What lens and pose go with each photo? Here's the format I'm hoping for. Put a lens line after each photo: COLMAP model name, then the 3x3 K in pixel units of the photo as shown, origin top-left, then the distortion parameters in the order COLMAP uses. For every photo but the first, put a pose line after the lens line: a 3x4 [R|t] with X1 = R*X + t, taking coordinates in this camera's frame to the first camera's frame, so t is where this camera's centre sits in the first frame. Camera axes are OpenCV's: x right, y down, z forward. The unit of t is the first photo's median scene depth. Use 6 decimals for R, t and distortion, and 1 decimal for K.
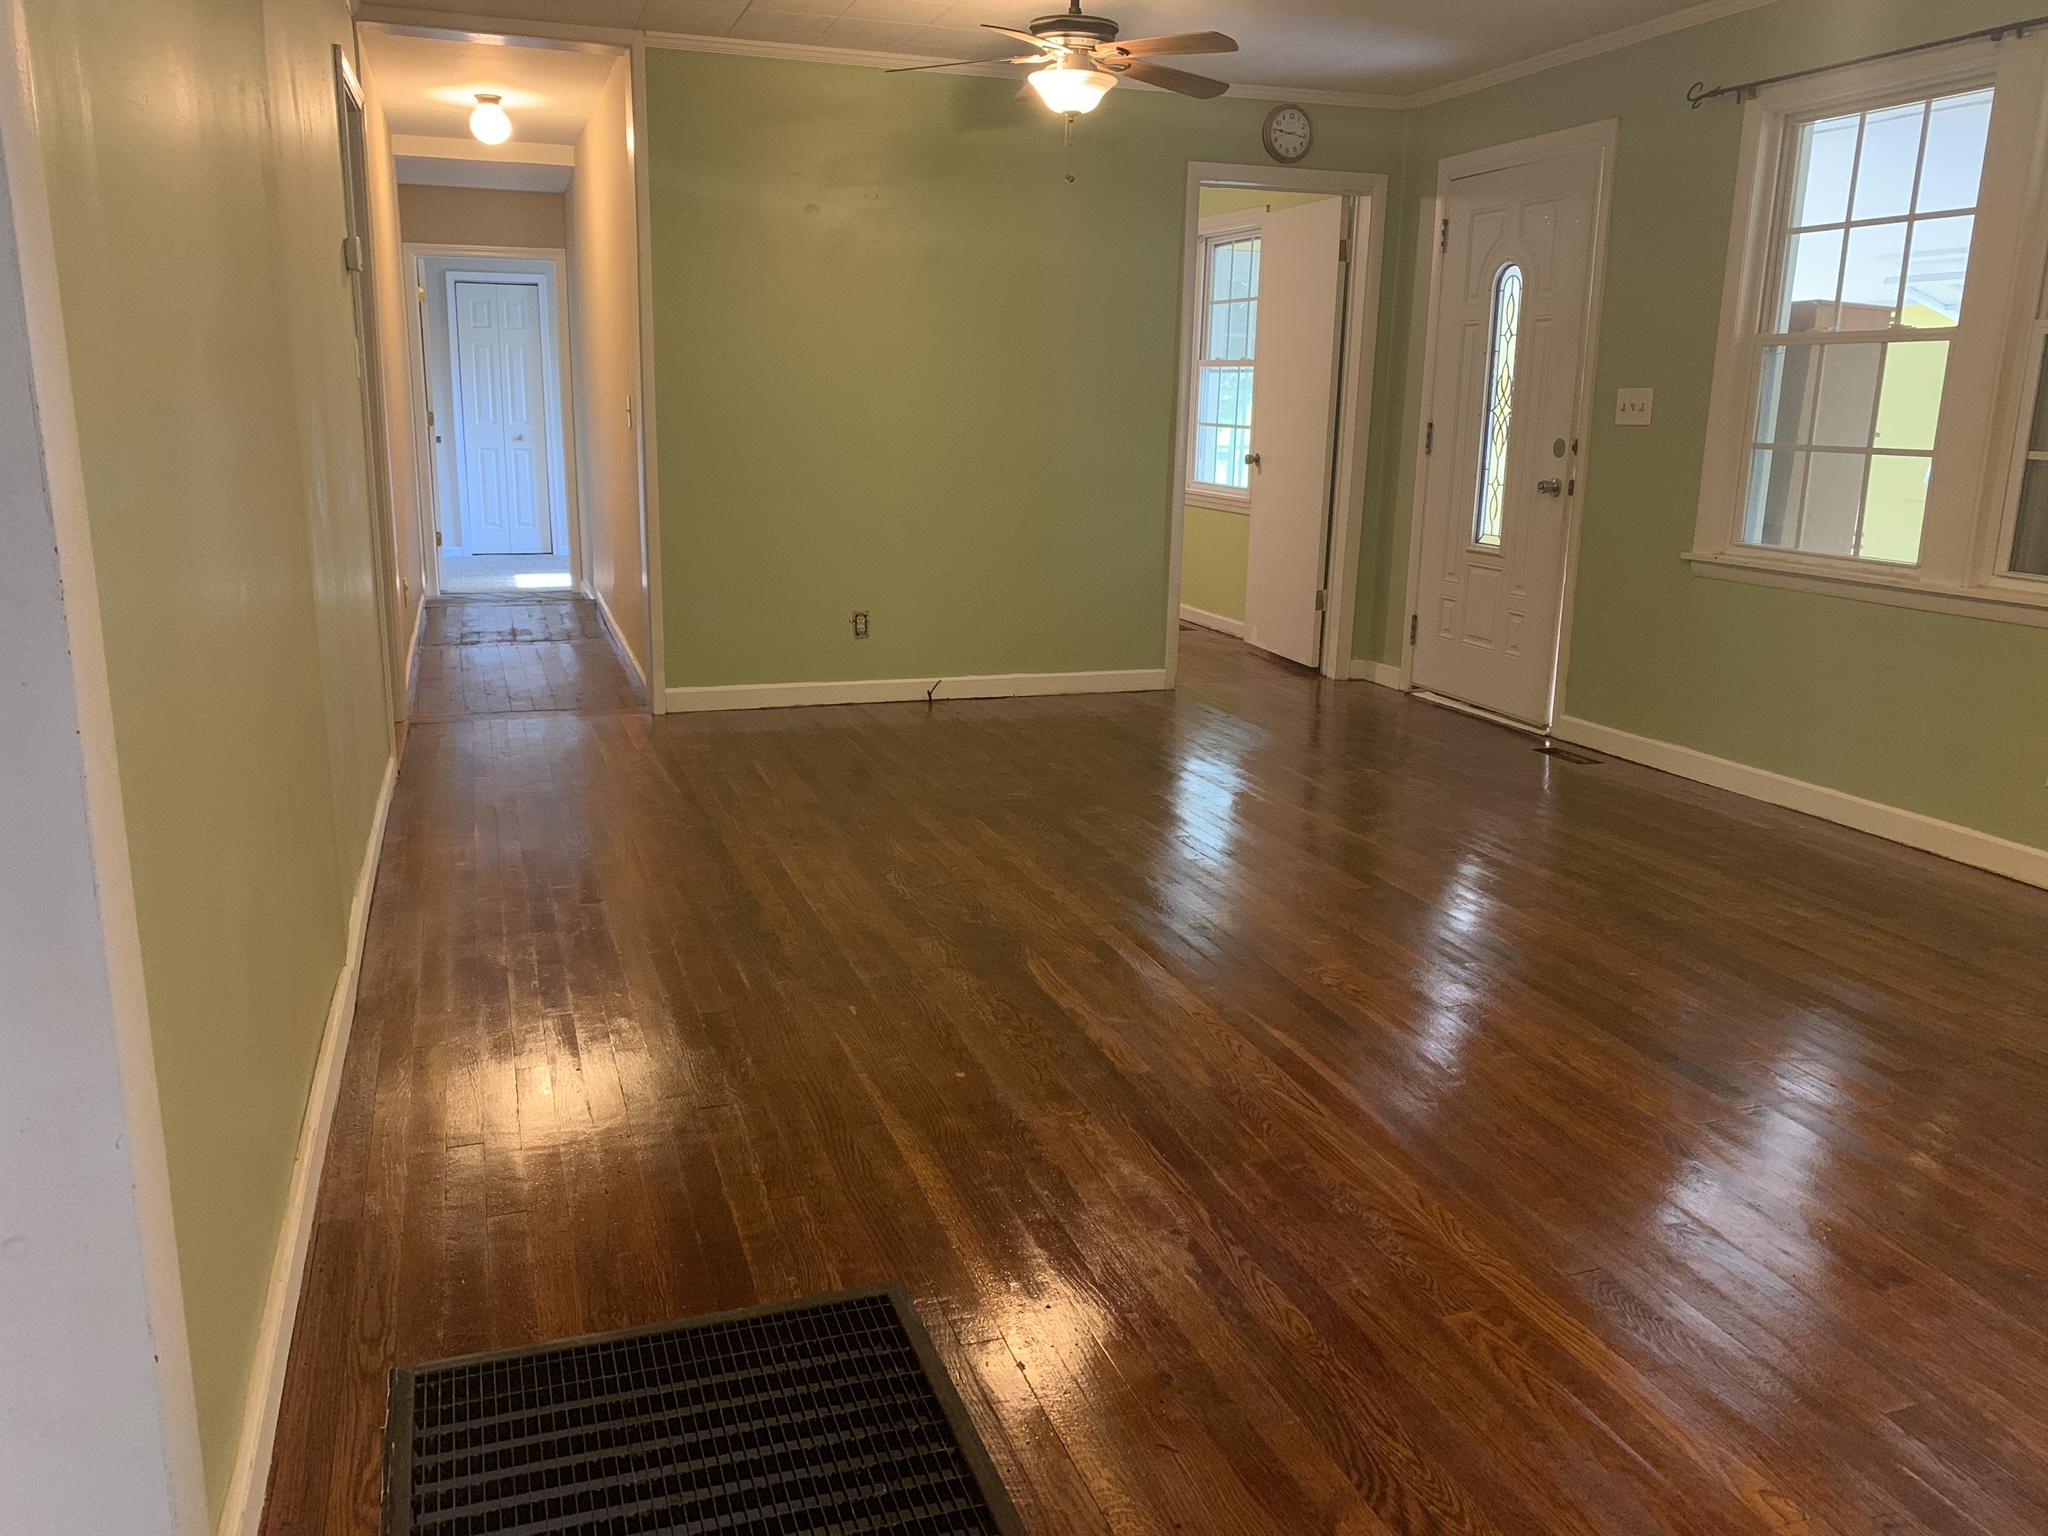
lens RADIAL K [[1557.4, 0, 1013.6], [0, 1557.4, 766.8], [0, 0, 1]] dist [0.013064, -0.017671]
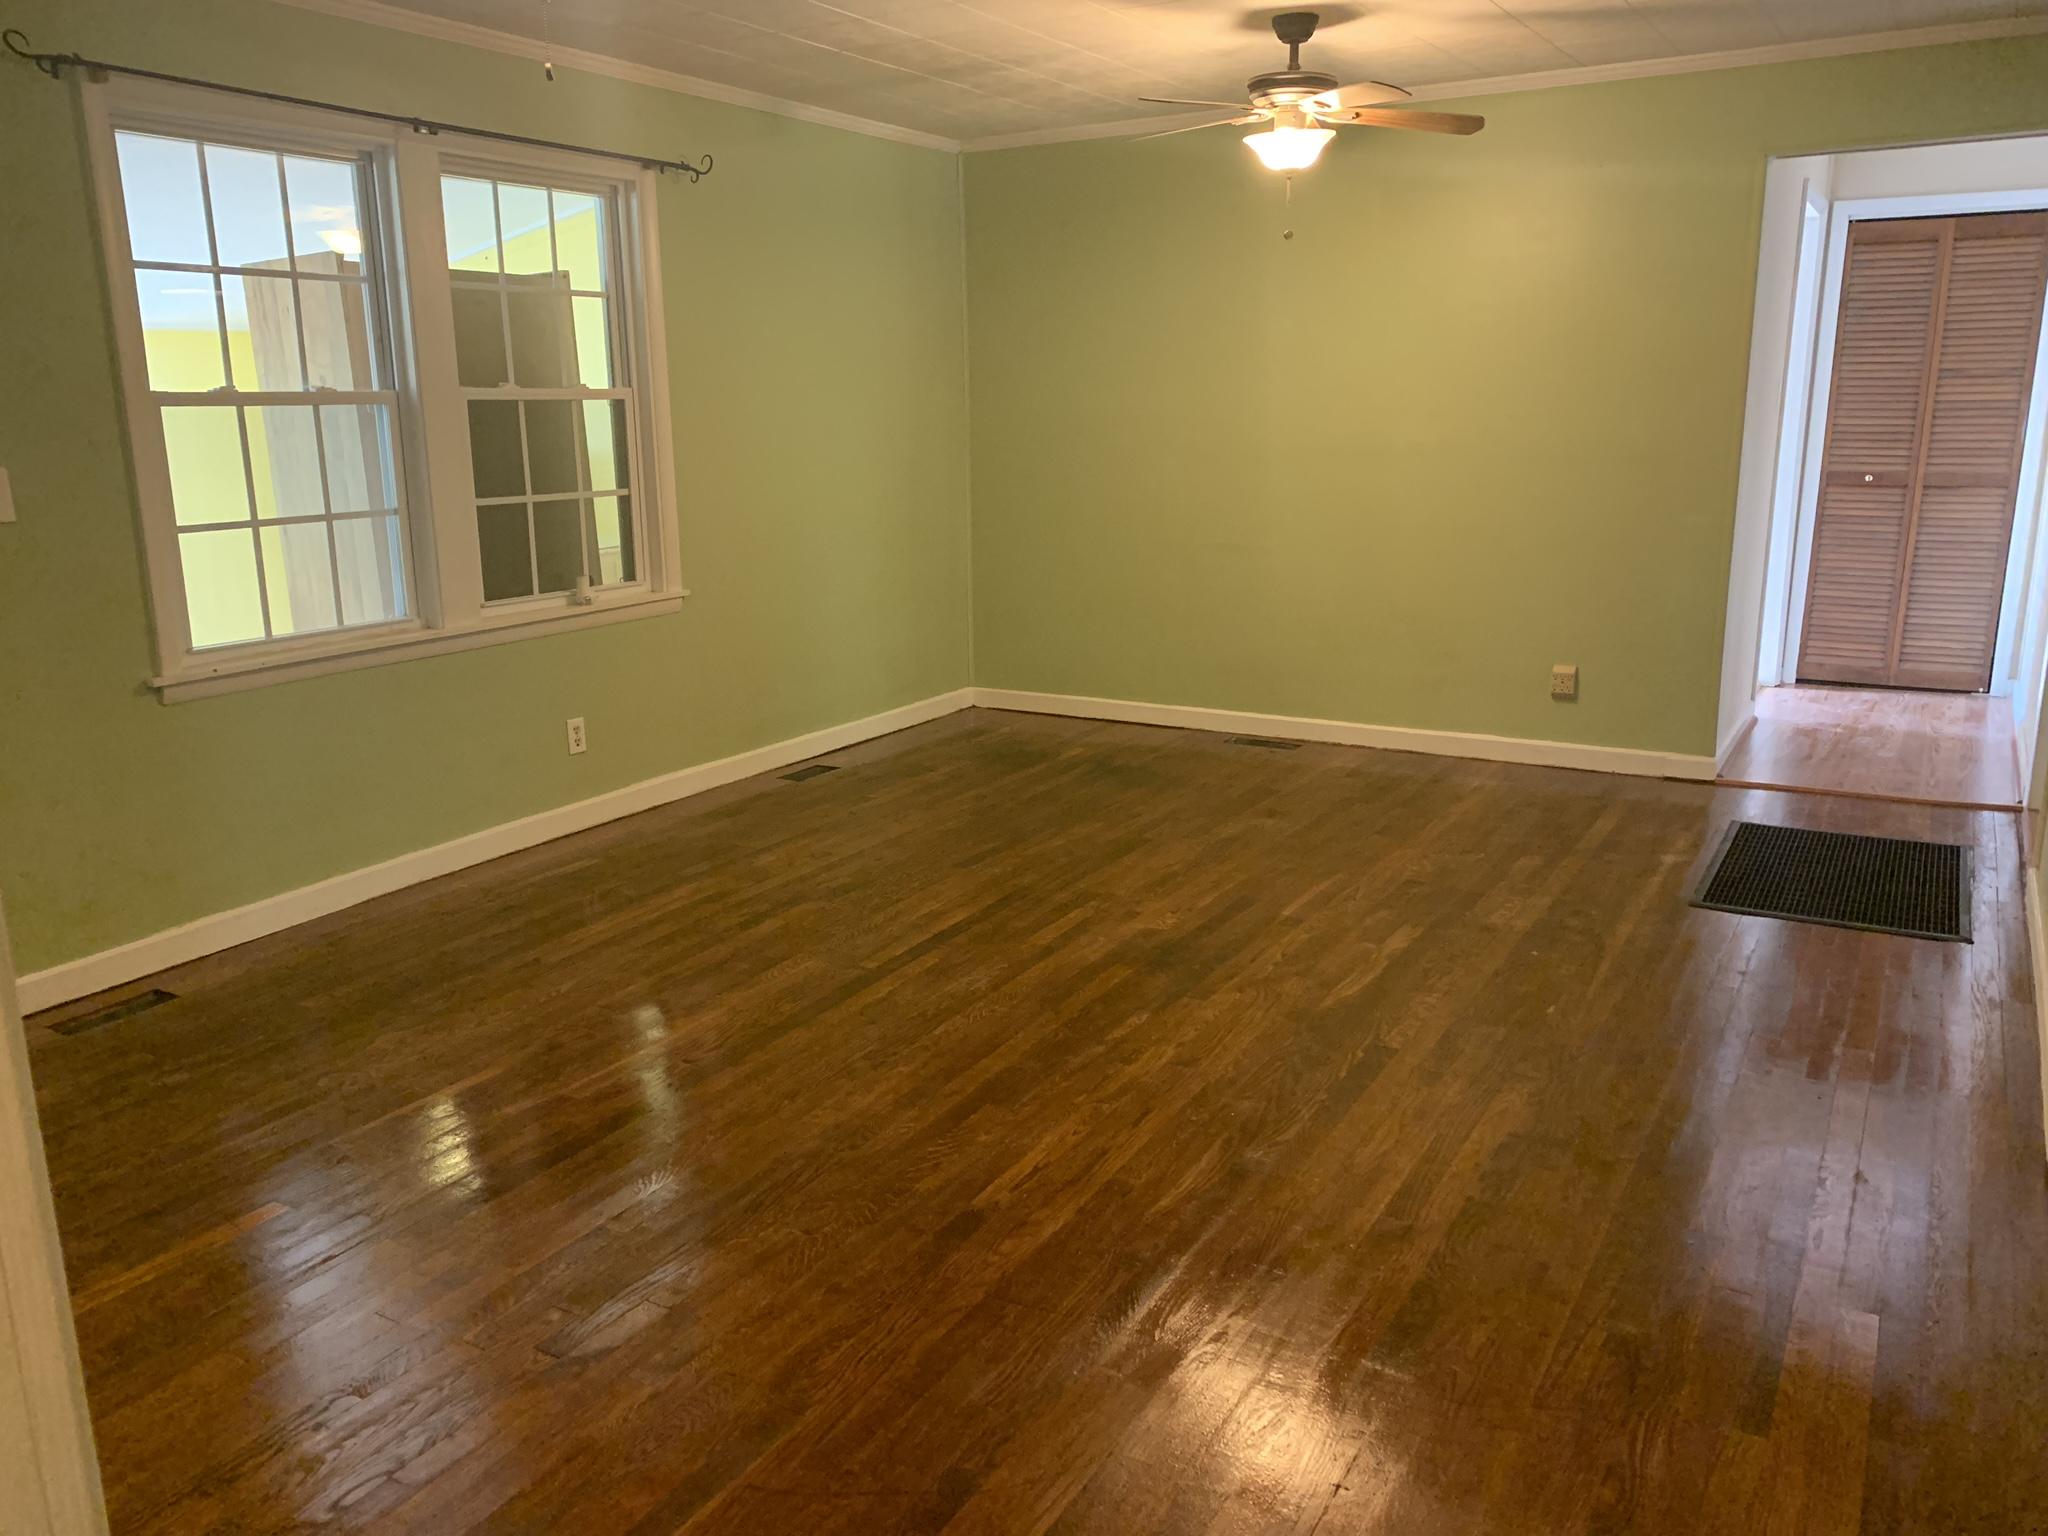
lens RADIAL K [[1557.4, 0, 1001.8], [0, 1557.4, 769.6], [0, 0, 1]] dist [0.013064, -0.017671]
pose [[-0.642604, -0.181172, 0.744471, -0.496958], [0.186275, 0.905550, 0.381158, -0.382505], [-0.743211, 0.383610, -0.548162, 1.395346]]
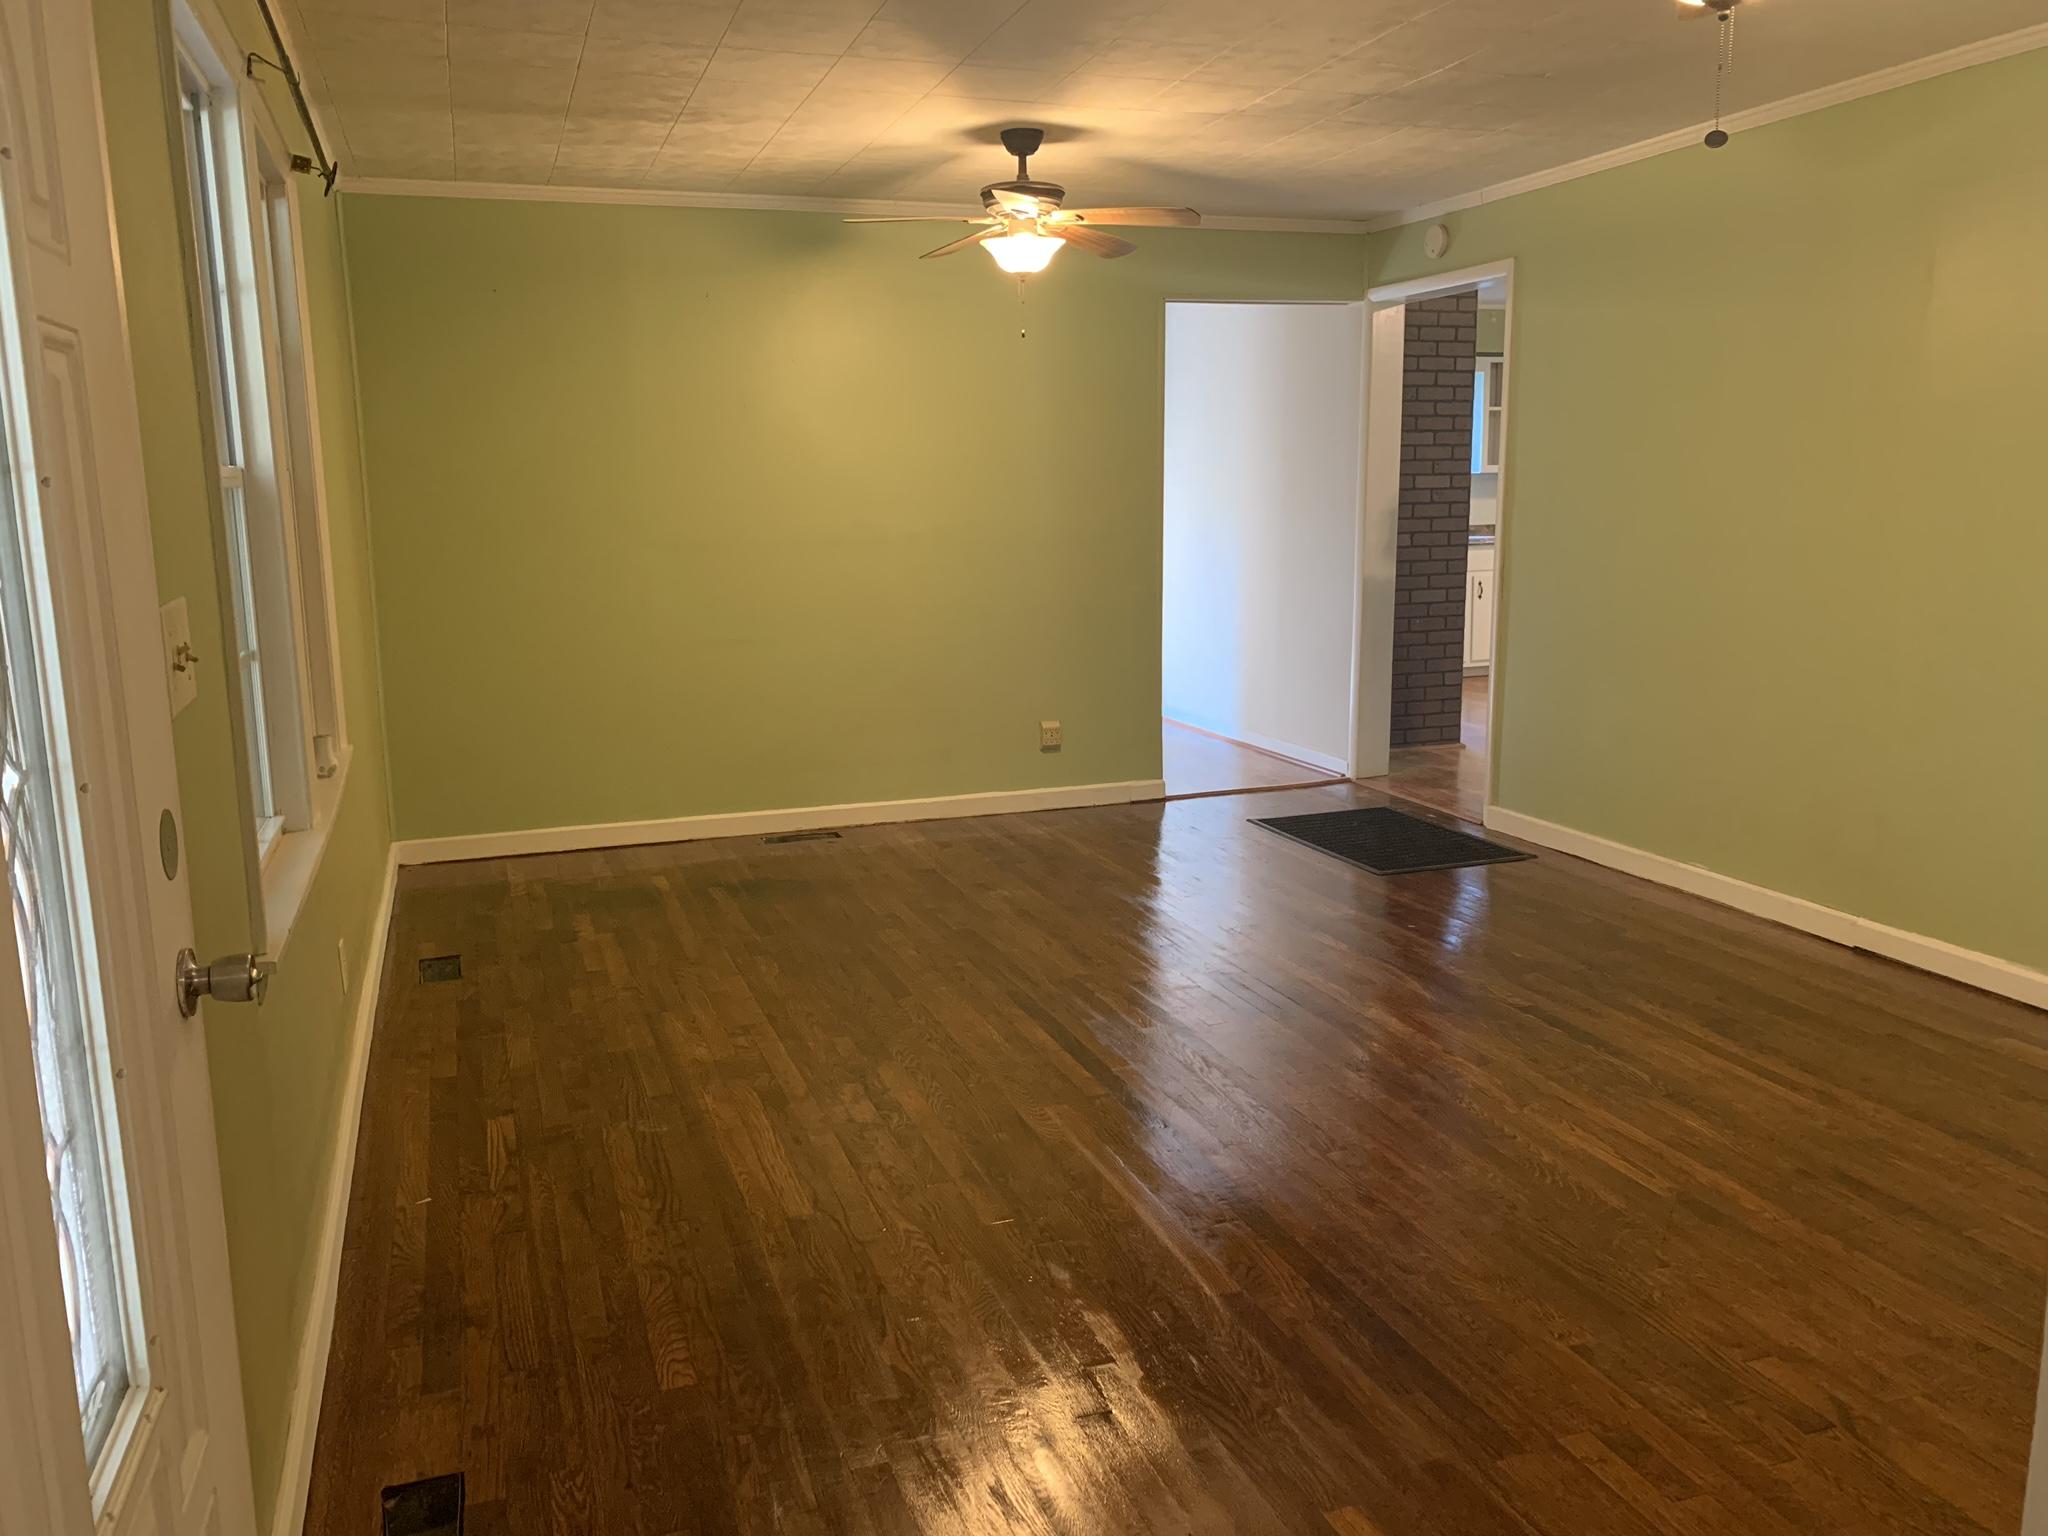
lens RADIAL K [[1557.4, 0, 1018.3], [0, 1557.4, 765.8], [0, 0, 1]] dist [0.013064, -0.017671]
pose [[-0.999950, 0.002894, -0.009574, 0.279468], [-0.001219, 0.914859, 0.403772, -0.440087], [0.009927, 0.403763, -0.914810, 1.691938]]
